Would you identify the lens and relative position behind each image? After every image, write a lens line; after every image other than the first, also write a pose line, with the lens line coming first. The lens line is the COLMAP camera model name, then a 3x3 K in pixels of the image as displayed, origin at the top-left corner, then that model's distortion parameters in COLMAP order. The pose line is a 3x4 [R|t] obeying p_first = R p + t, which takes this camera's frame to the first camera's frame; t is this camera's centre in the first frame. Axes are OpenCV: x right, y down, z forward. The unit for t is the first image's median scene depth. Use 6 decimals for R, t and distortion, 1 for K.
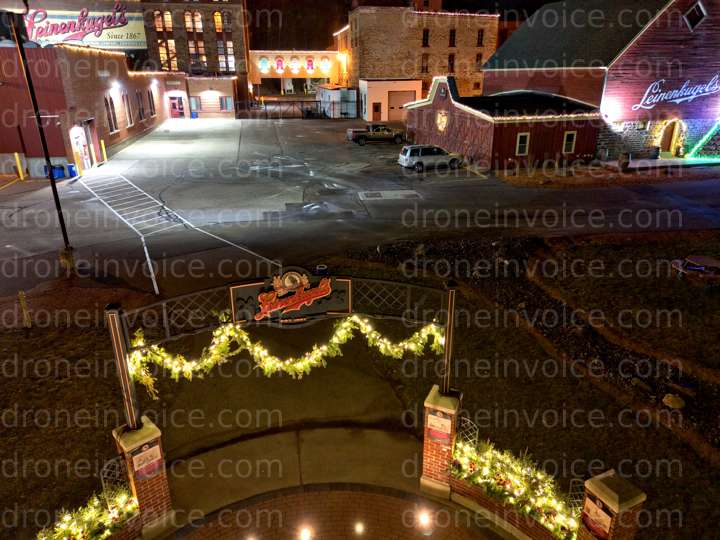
lens RADIAL K [[507.9, 0, 362.6], [0, 507.9, 271.8], [0, 0, 1]] dist [0.072189, -0.058697]
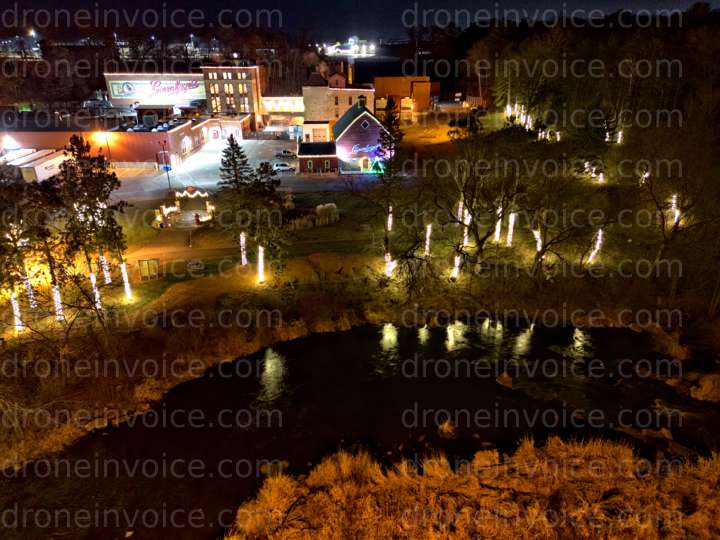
lens RADIAL K [[507.9, 0, 362.8], [0, 507.9, 271.1], [0, 0, 1]] dist [0.072189, -0.058697]
pose [[0.988455, 0.062149, -0.138181, 0.576927], [-0.056684, 0.997460, 0.043140, 0.126151], [0.140511, -0.034809, 0.989467, -1.056812]]
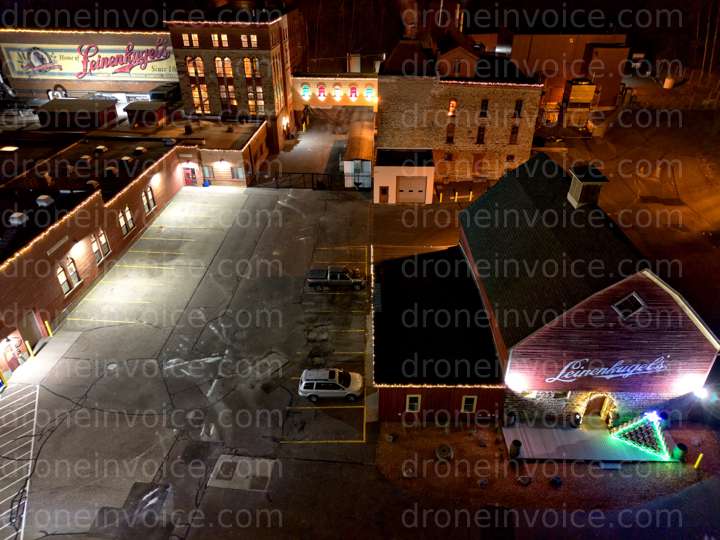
lens RADIAL K [[507.9, 0, 360.1], [0, 507.9, 274.3], [0, 0, 1]] dist [0.072189, -0.058697]
pose [[0.968634, 0.132819, -0.210018, 0.204483], [-0.092015, 0.976804, 0.193359, -0.349382], [0.230828, -0.167969, 0.958387, 0.060940]]
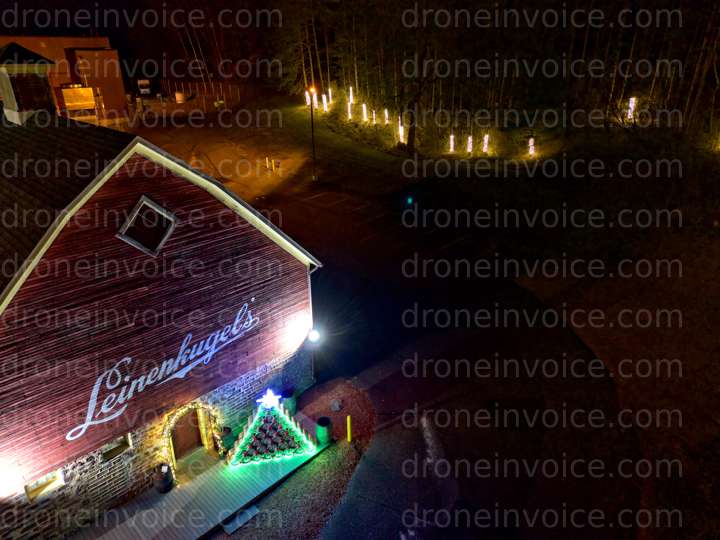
lens RADIAL K [[507.9, 0, 361.9], [0, 507.9, 270.3], [0, 0, 1]] dist [0.072189, -0.058697]
pose [[0.845610, -0.218616, 0.486982, 0.301425], [0.194216, 0.975766, 0.100798, -0.245537], [-0.497217, 0.009344, 0.867576, 0.279739]]
